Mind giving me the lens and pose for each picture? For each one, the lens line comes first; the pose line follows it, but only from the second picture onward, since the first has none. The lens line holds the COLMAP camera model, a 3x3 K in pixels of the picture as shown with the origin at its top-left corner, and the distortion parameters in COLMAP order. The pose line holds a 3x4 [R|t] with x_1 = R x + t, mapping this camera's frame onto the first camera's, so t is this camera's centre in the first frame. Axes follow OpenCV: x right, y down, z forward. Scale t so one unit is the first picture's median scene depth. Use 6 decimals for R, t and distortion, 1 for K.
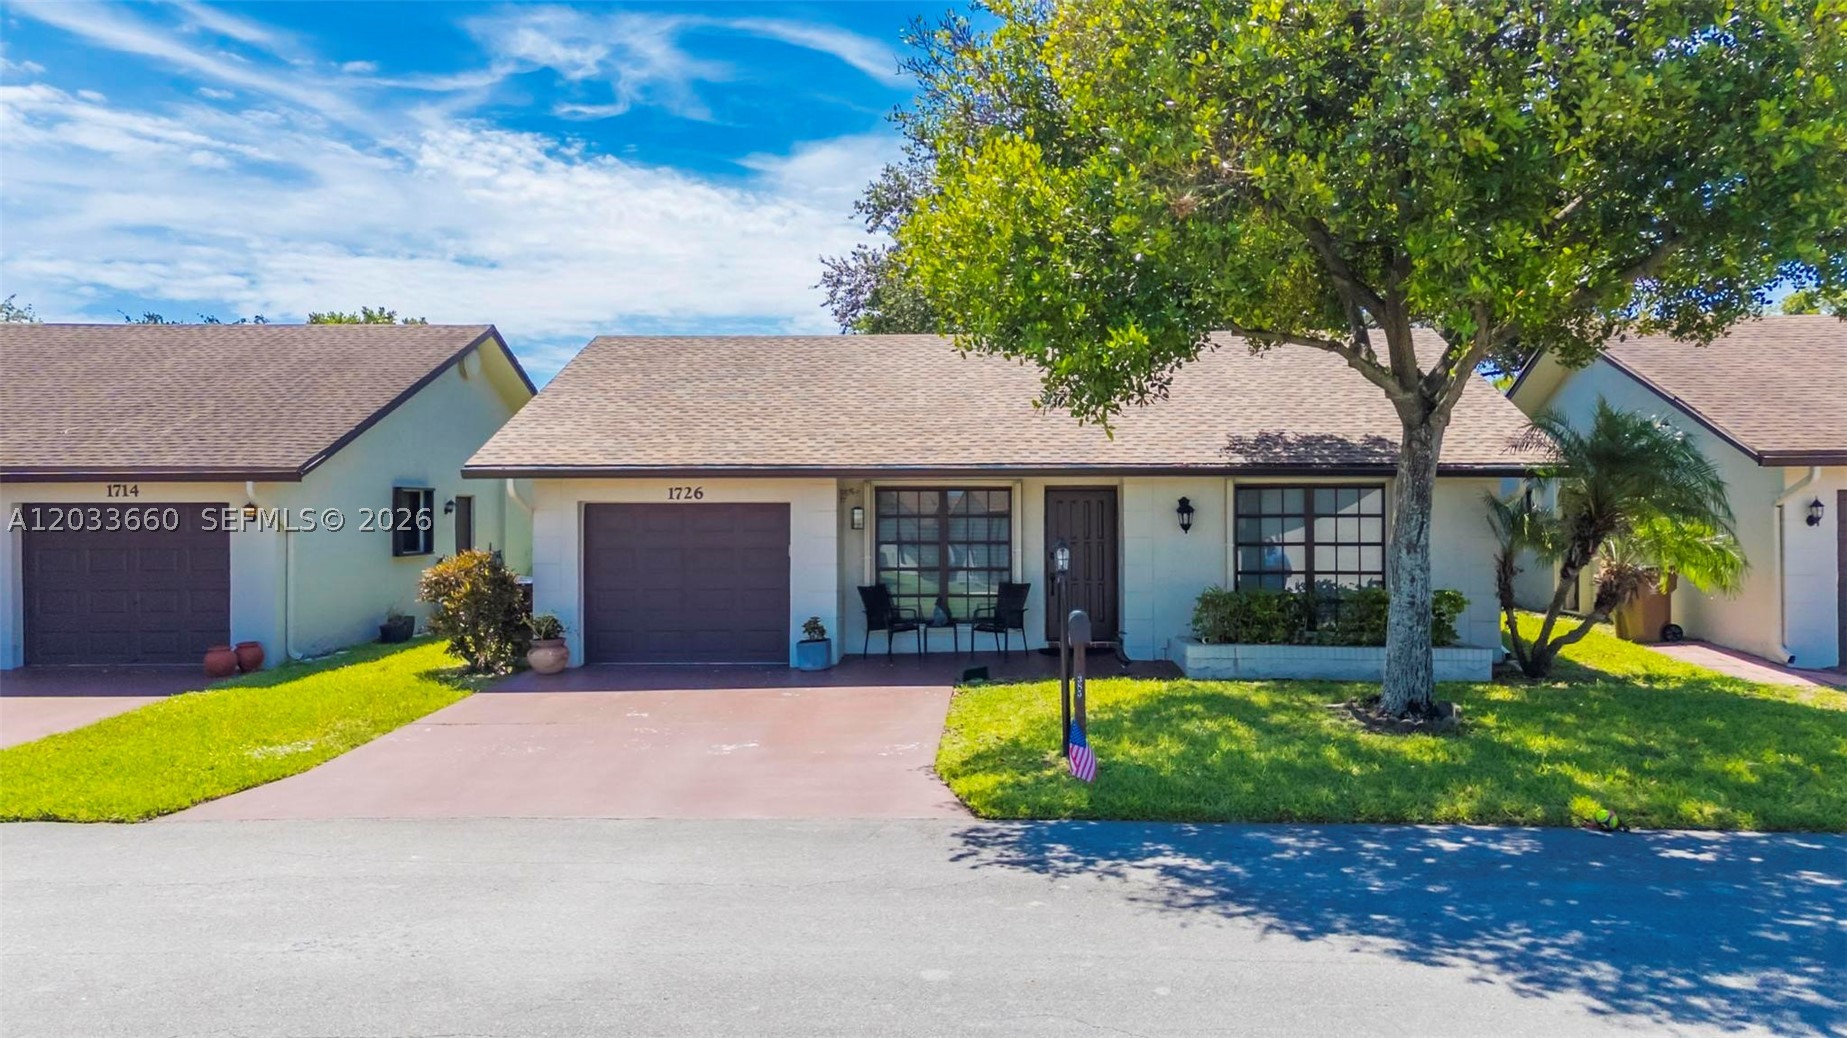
lens RADIAL K [[1382.8, 0, 932.4], [0, 1382.8, 521.5], [0, 0, 1]] dist [0.064692, -0.005106]
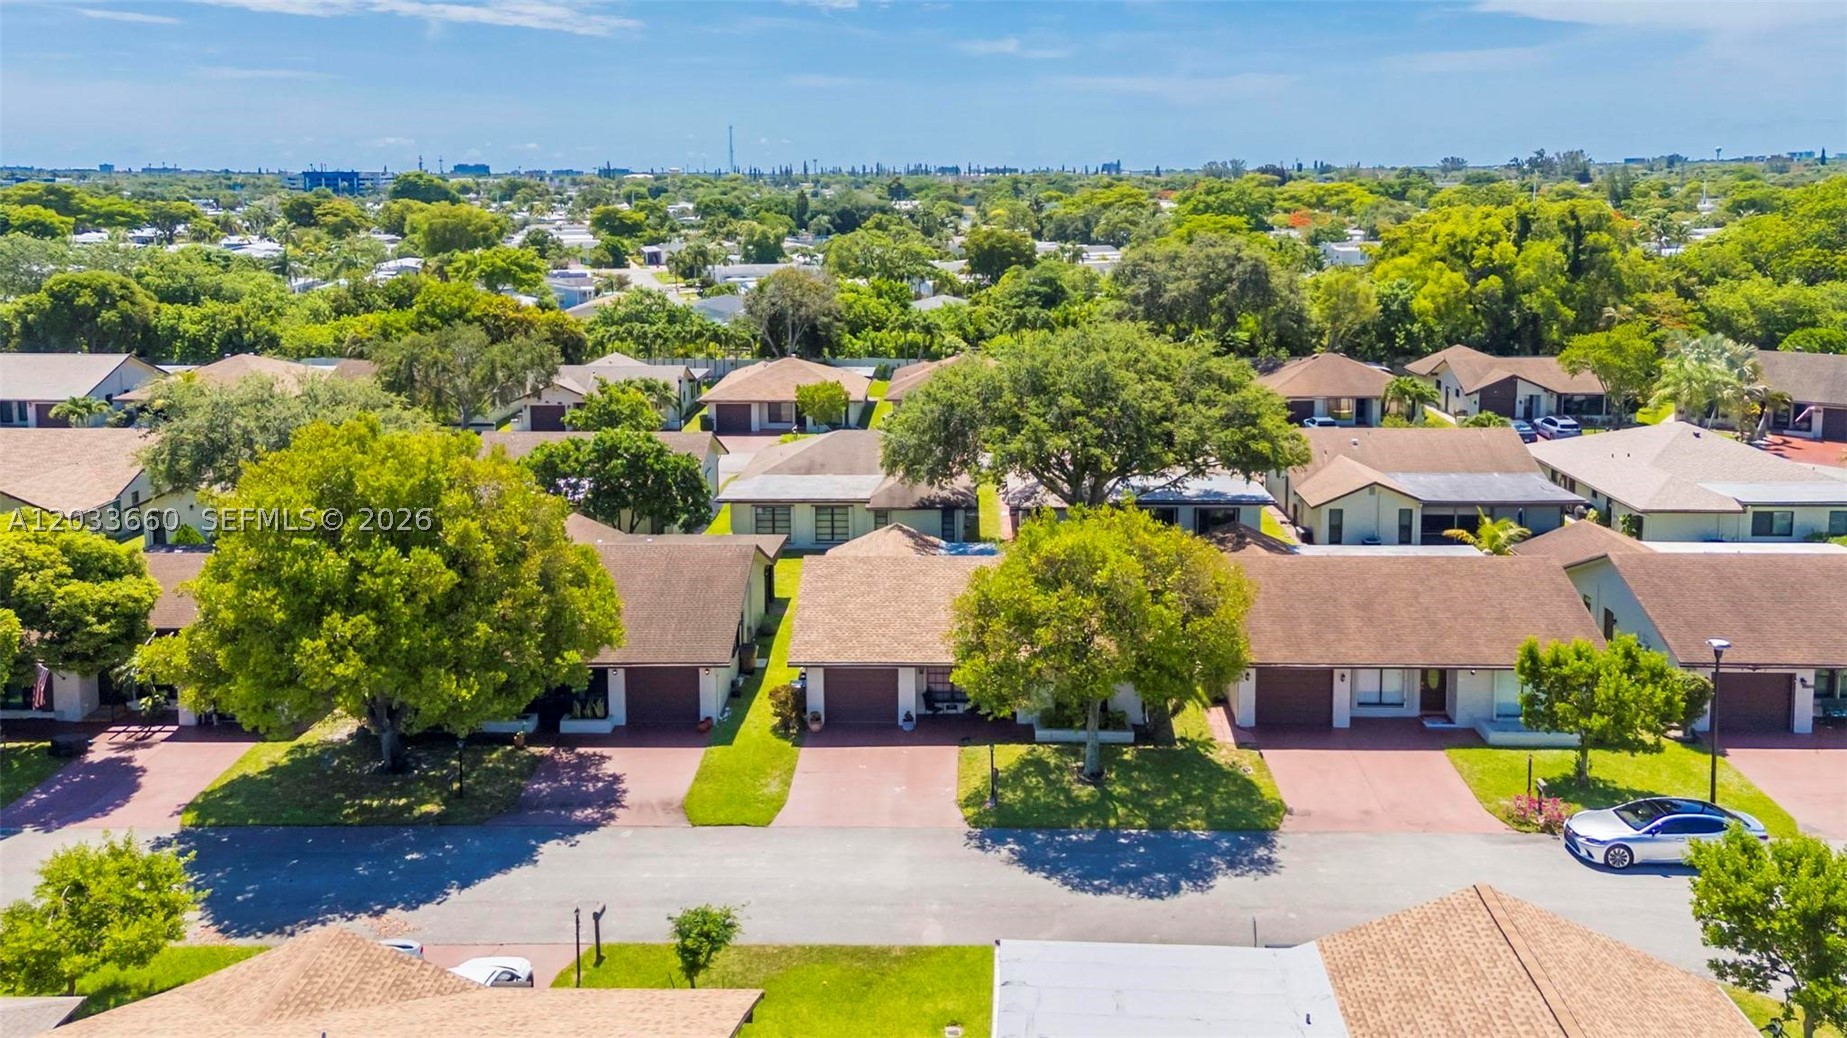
lens RADIAL K [[1382.8, 0, 932.4], [0, 1382.8, 521.5], [0, 0, 1]] dist [0.064692, -0.005106]
pose [[0.999632, -0.008205, 0.025847, -0.231402], [0.001785, 0.970966, 0.239212, -2.175203], [-0.027059, -0.239078, 0.970623, -3.668561]]
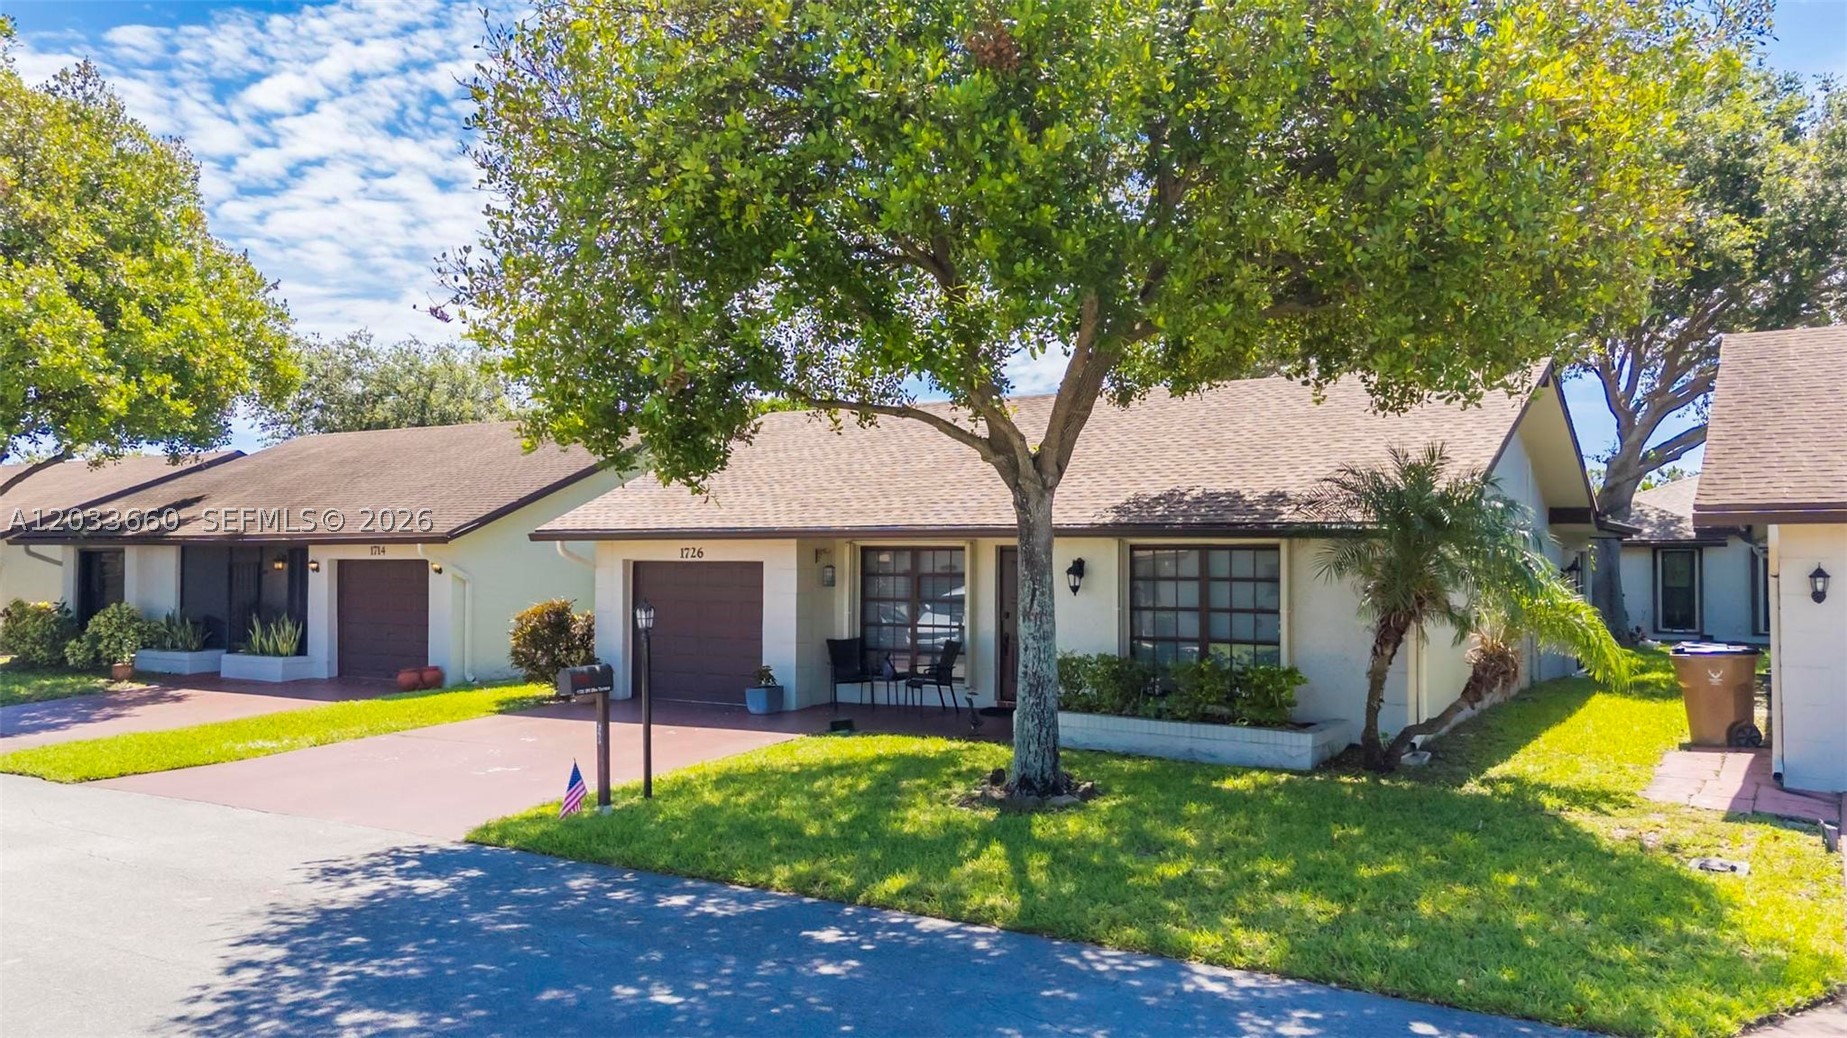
lens RADIAL K [[1382.8, 0, 932.4], [0, 1382.8, 521.5], [0, 0, 1]] dist [0.064692, -0.005106]
pose [[0.871857, -0.008097, -0.489694, 1.246782], [-0.009424, 0.999401, -0.033304, -0.022214], [0.489670, 0.033651, 0.871258, 0.215687]]
